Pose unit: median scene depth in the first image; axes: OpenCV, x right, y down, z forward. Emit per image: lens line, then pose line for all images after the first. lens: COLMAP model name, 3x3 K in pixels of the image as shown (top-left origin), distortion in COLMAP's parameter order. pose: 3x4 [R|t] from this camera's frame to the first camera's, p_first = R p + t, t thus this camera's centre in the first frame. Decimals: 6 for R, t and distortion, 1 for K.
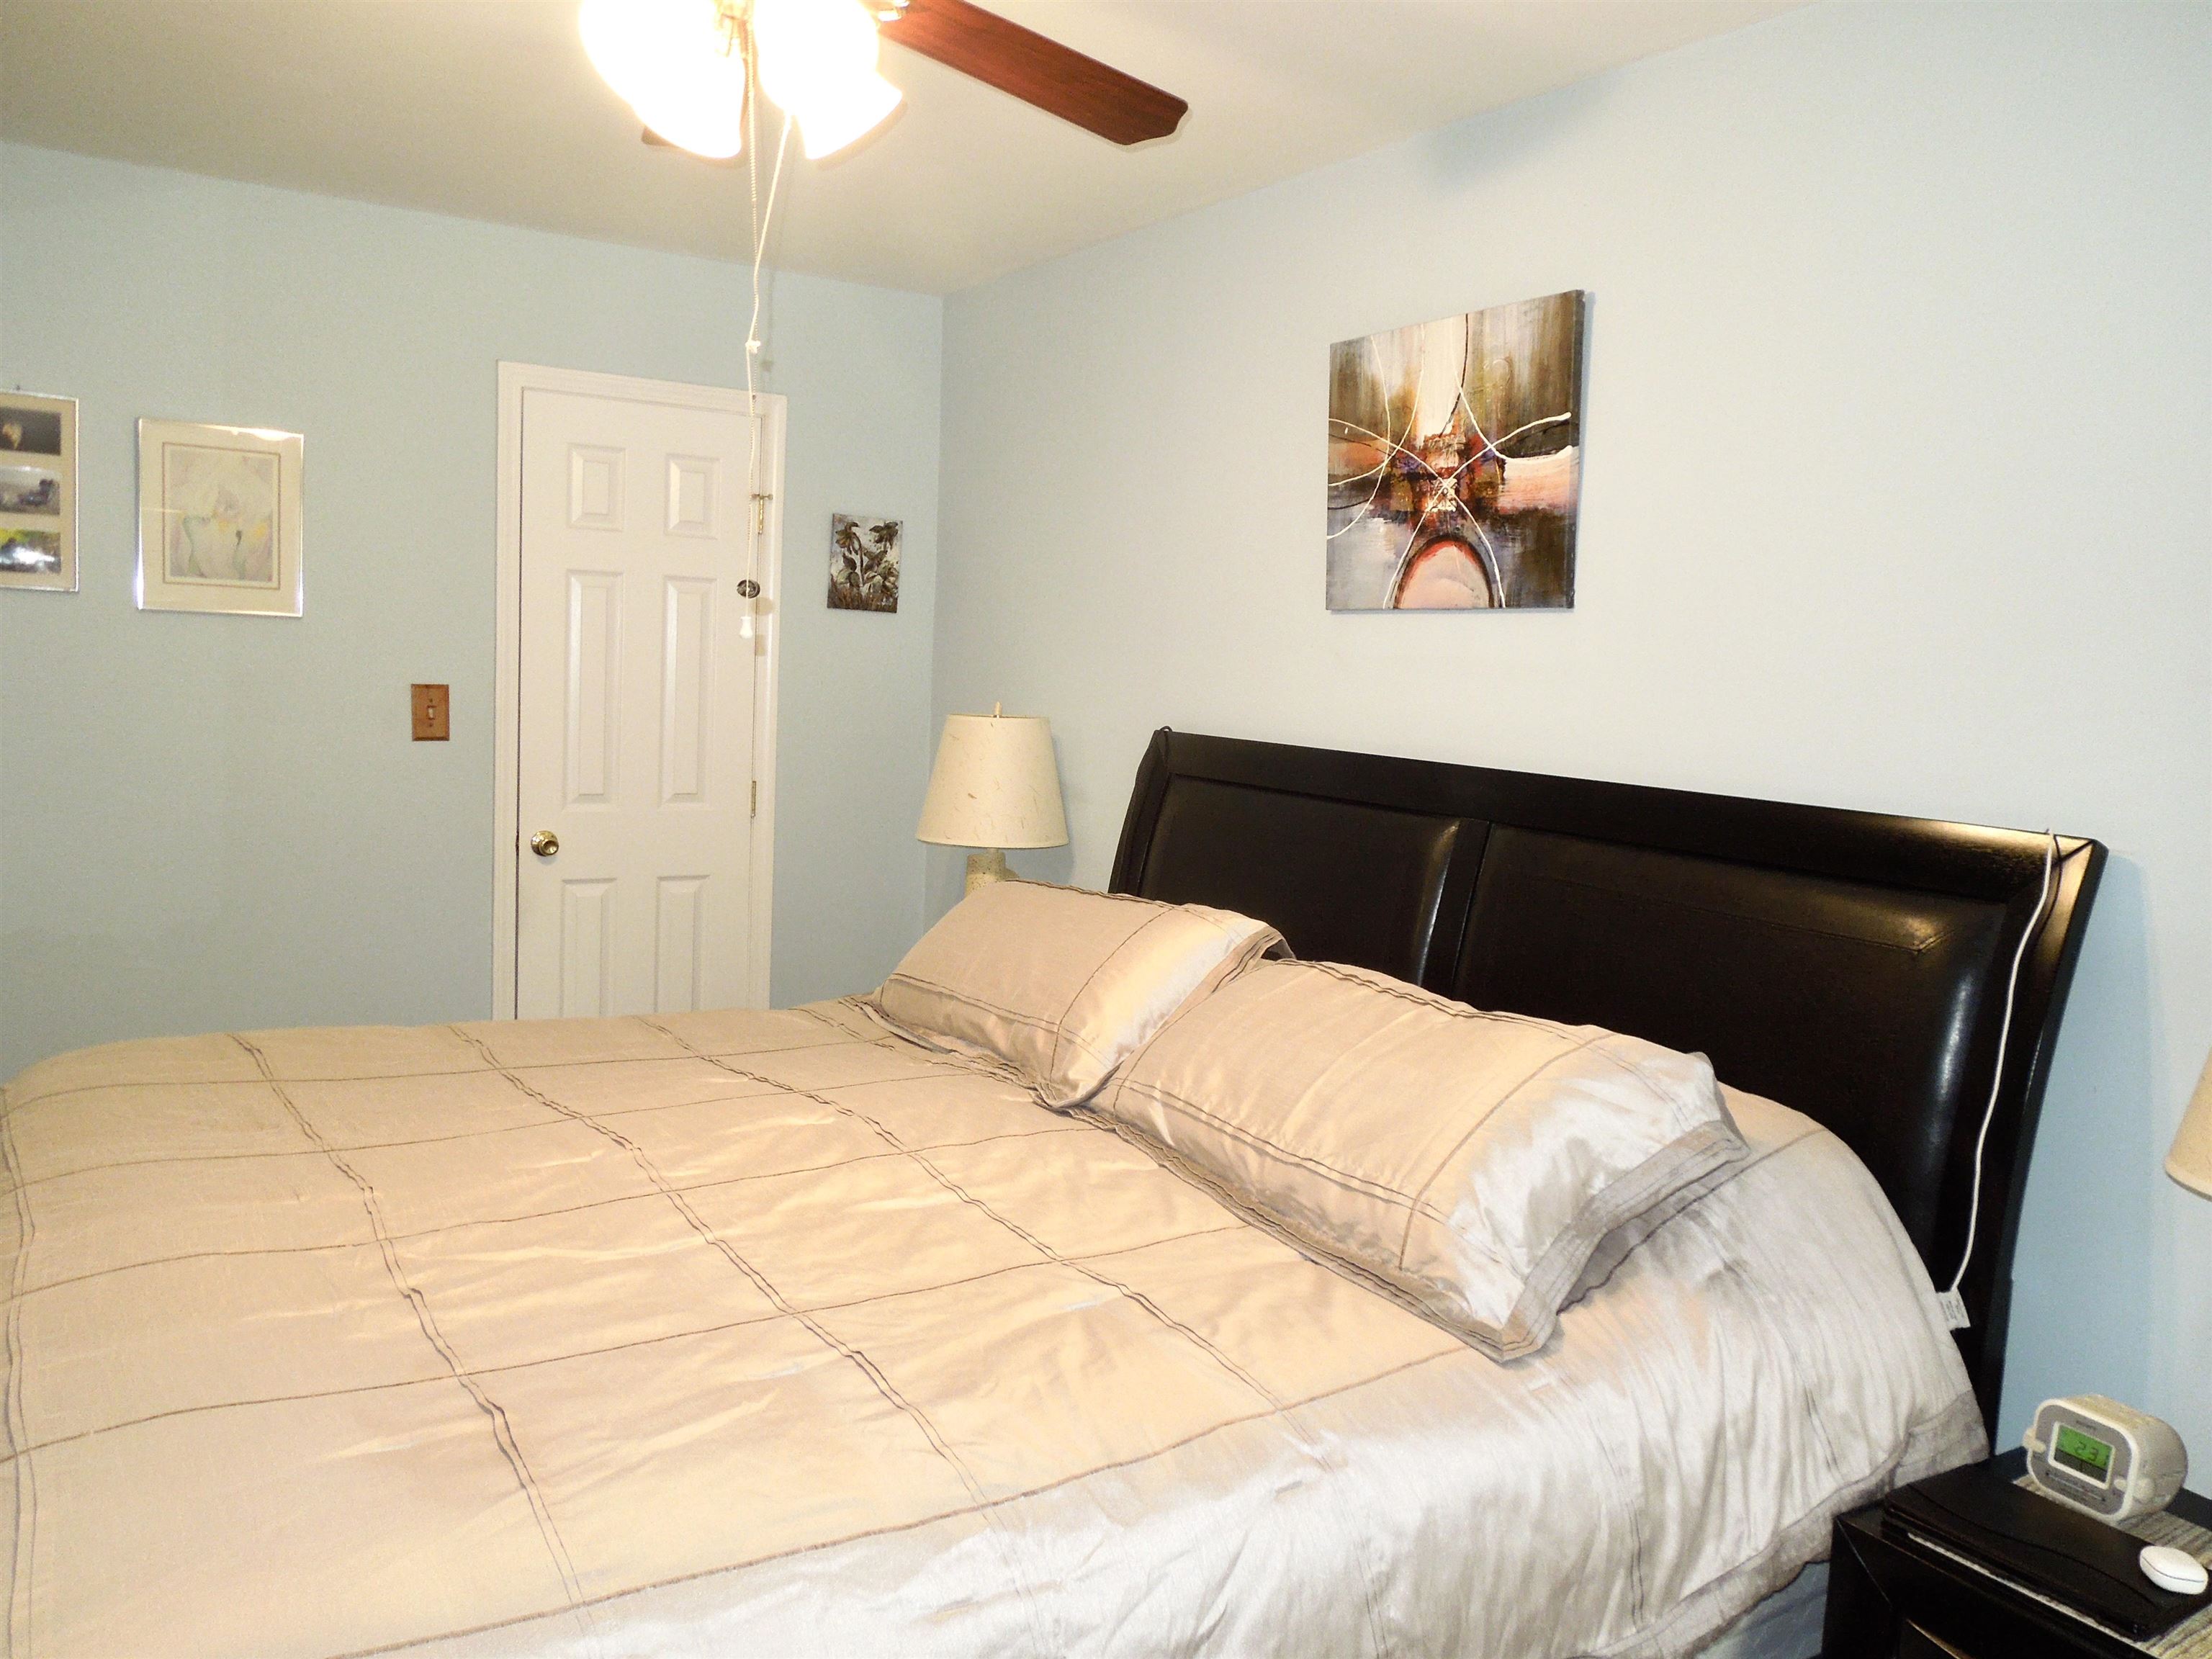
lens RADIAL K [[1664.8, 0, 1101.1], [0, 1664.8, 824.5], [0, 0, 1]] dist [-0.006234, -0.001807]
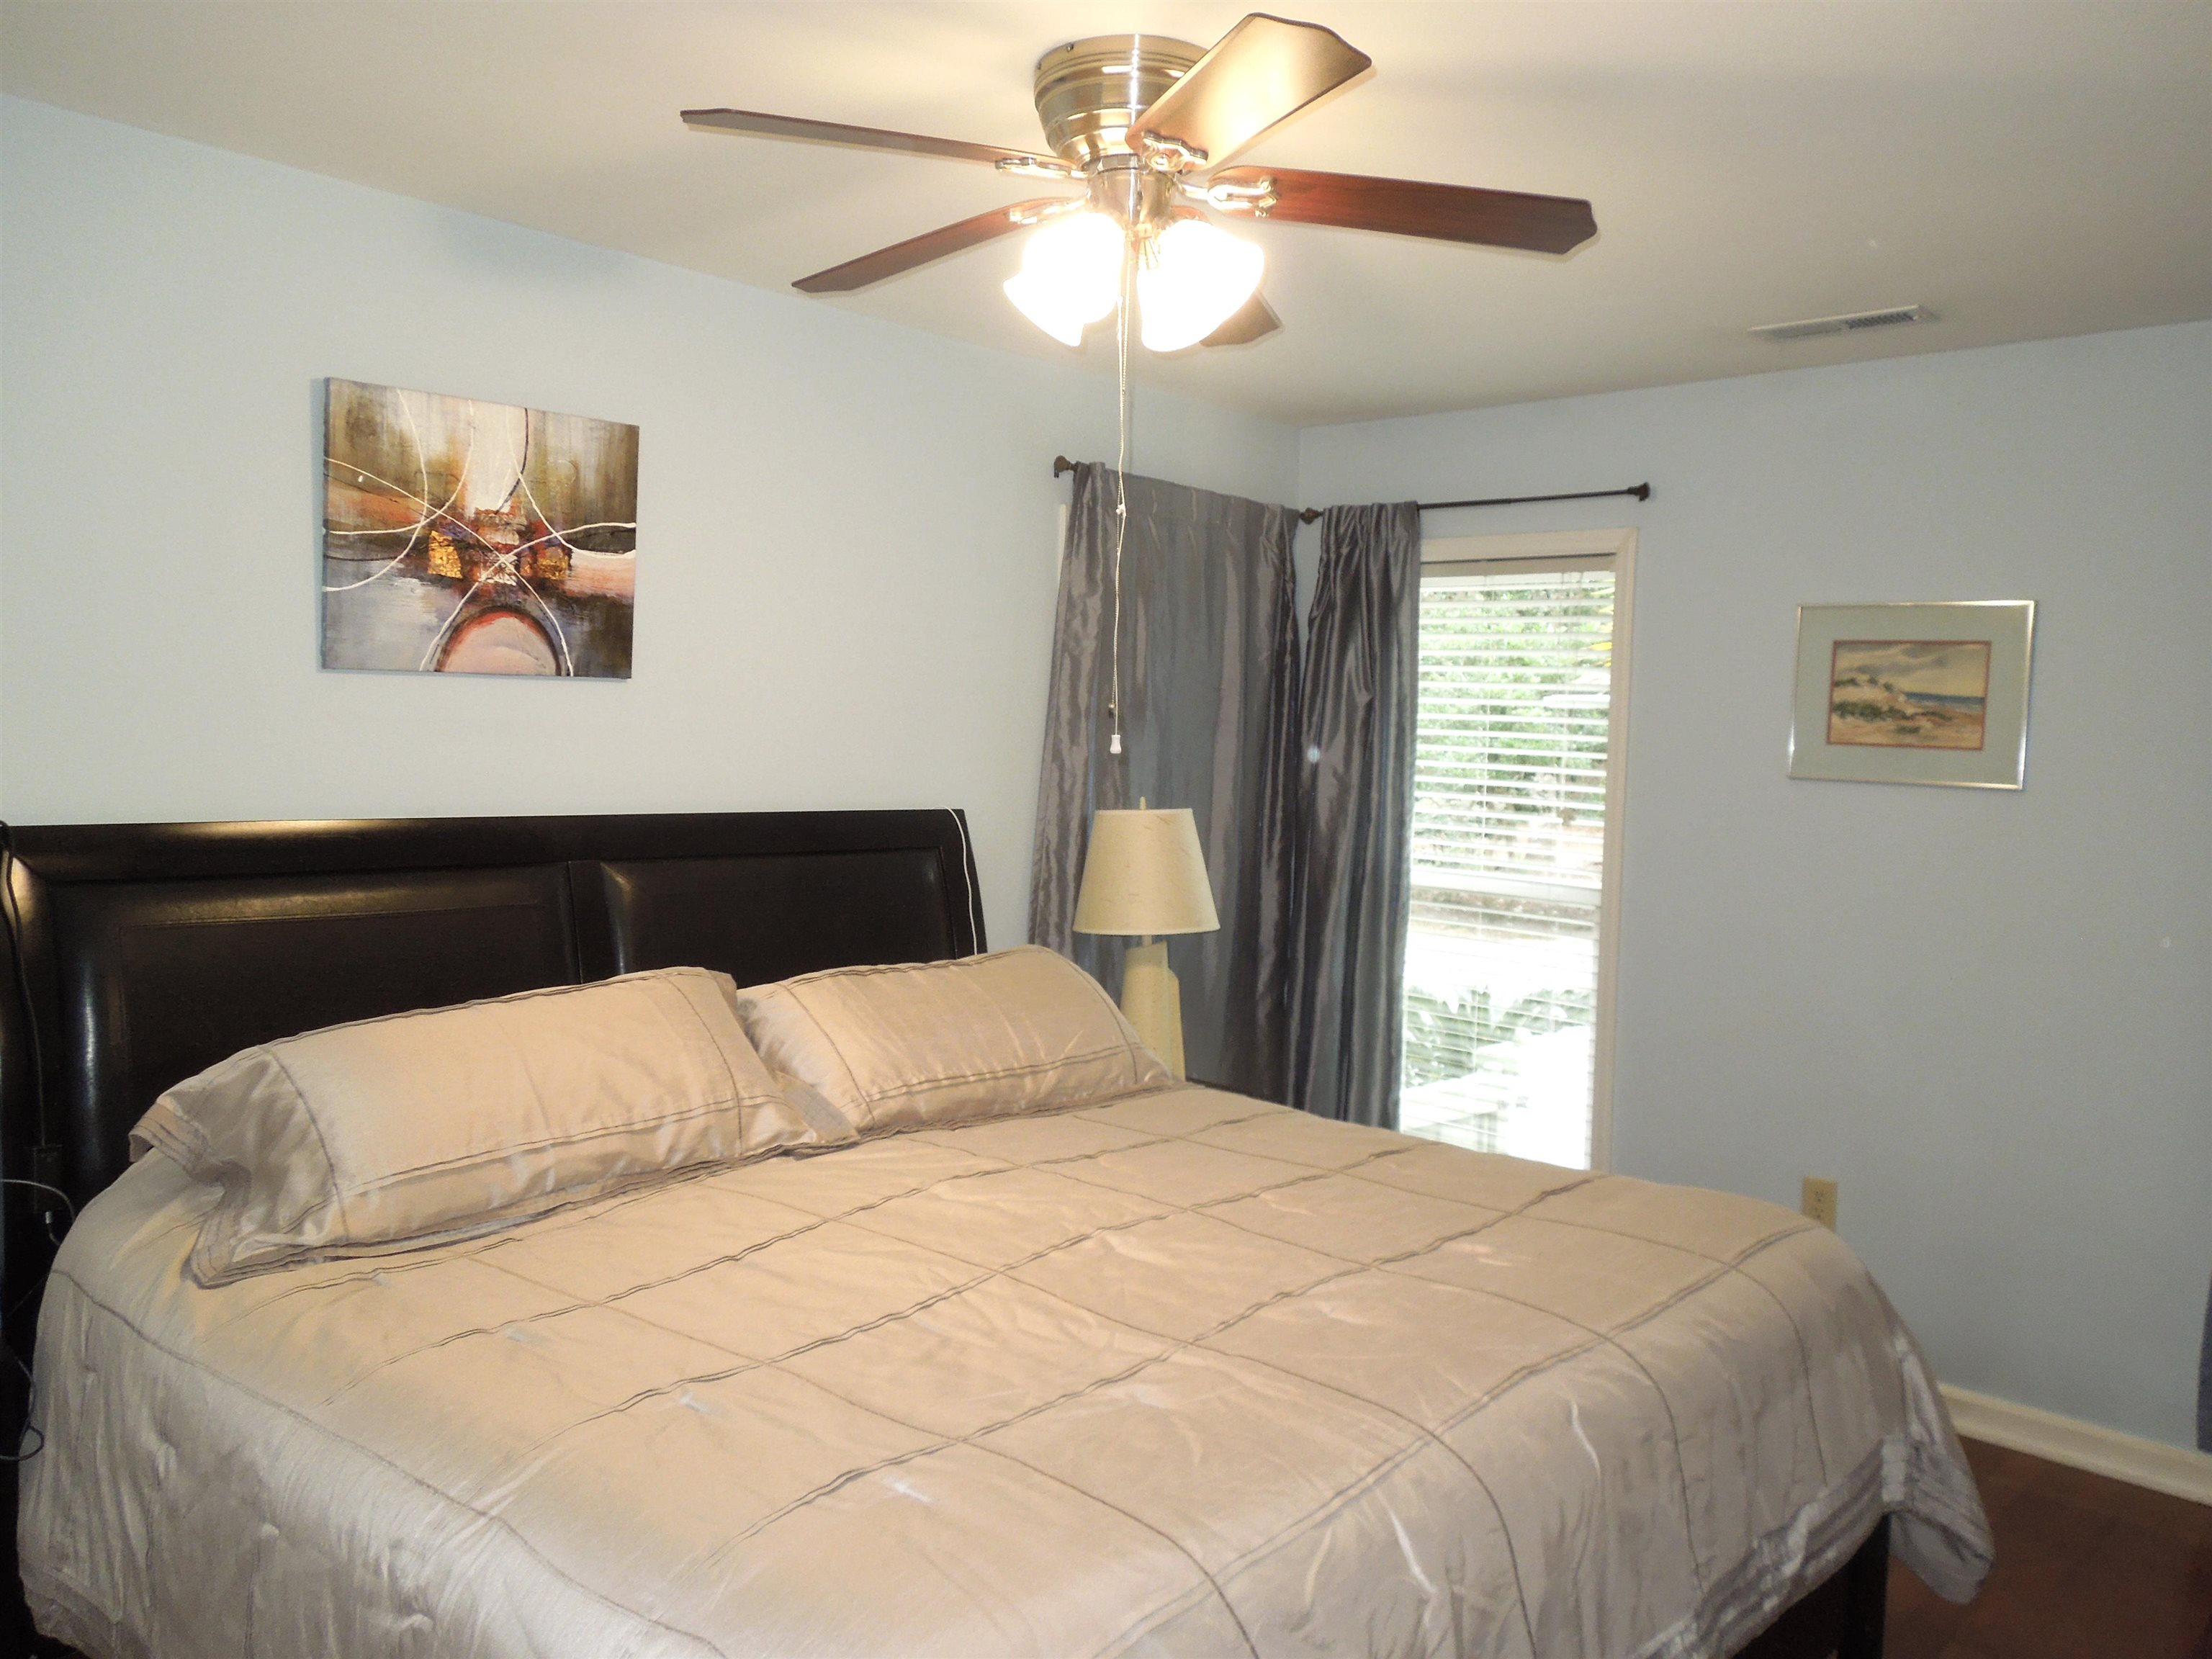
lens RADIAL K [[1664.8, 0, 1101.1], [0, 1664.8, 824.5], [0, 0, 1]] dist [-0.006234, -0.001807]
pose [[-0.269960, -0.128262, 0.954290, -0.951797], [0.042682, 0.988520, 0.144937, -0.175636], [-0.961925, 0.079858, -0.261387, 0.930764]]
